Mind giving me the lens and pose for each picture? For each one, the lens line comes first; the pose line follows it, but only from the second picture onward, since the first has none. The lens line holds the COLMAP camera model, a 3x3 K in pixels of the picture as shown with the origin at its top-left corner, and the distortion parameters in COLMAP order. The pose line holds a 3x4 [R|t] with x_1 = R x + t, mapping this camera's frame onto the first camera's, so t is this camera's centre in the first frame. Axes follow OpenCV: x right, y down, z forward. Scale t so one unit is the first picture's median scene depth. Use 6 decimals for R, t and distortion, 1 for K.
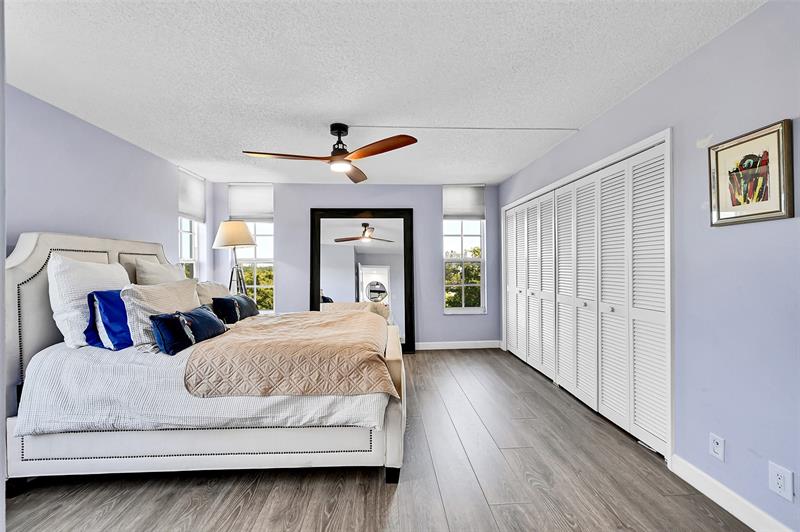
lens RADIAL K [[338.4, 0, 398.5], [0, 338.4, 265.2], [0, 0, 1]] dist [0.000352, 0.000965]
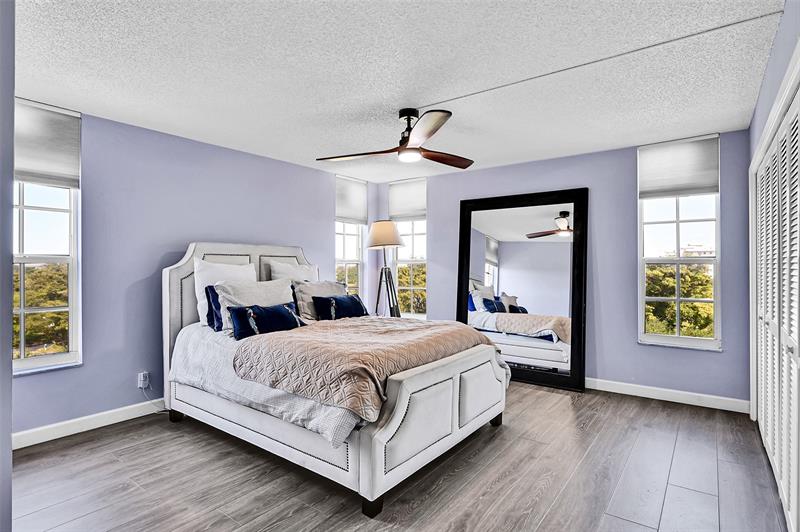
lens RADIAL K [[409.9, 0, 398.2], [0, 409.9, 267.2], [0, 0, 1]] dist [0.000632, 0.001653]
pose [[0.776562, 0.011150, -0.629942, 0.538737], [-0.007625, 0.999936, 0.008299, -0.011049], [0.629994, -0.001642, 0.776598, 0.166564]]
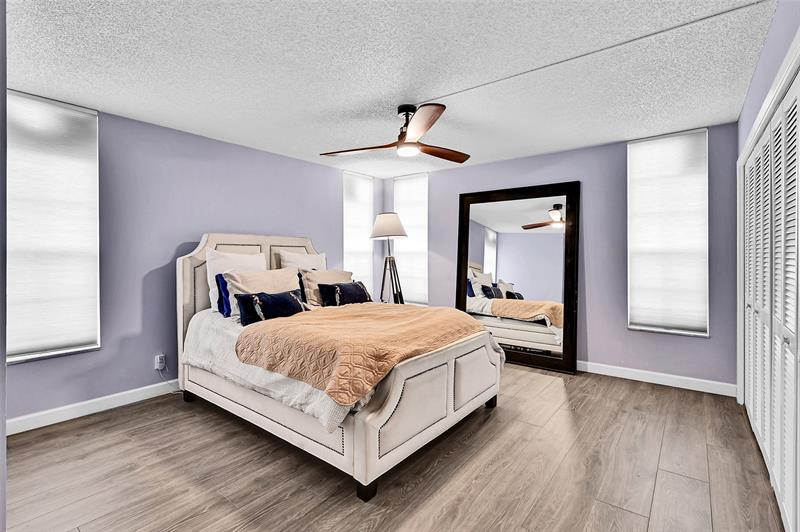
lens RADIAL K [[369.9, 0, 401.2], [0, 369.9, 258.1], [0, 0, 1]] dist [0.008700, -0.001314]
pose [[0.765816, 0.014126, -0.642904, 0.523889], [-0.006741, 0.999880, 0.013940, -0.011754], [0.643024, -0.006342, 0.765820, 0.235311]]
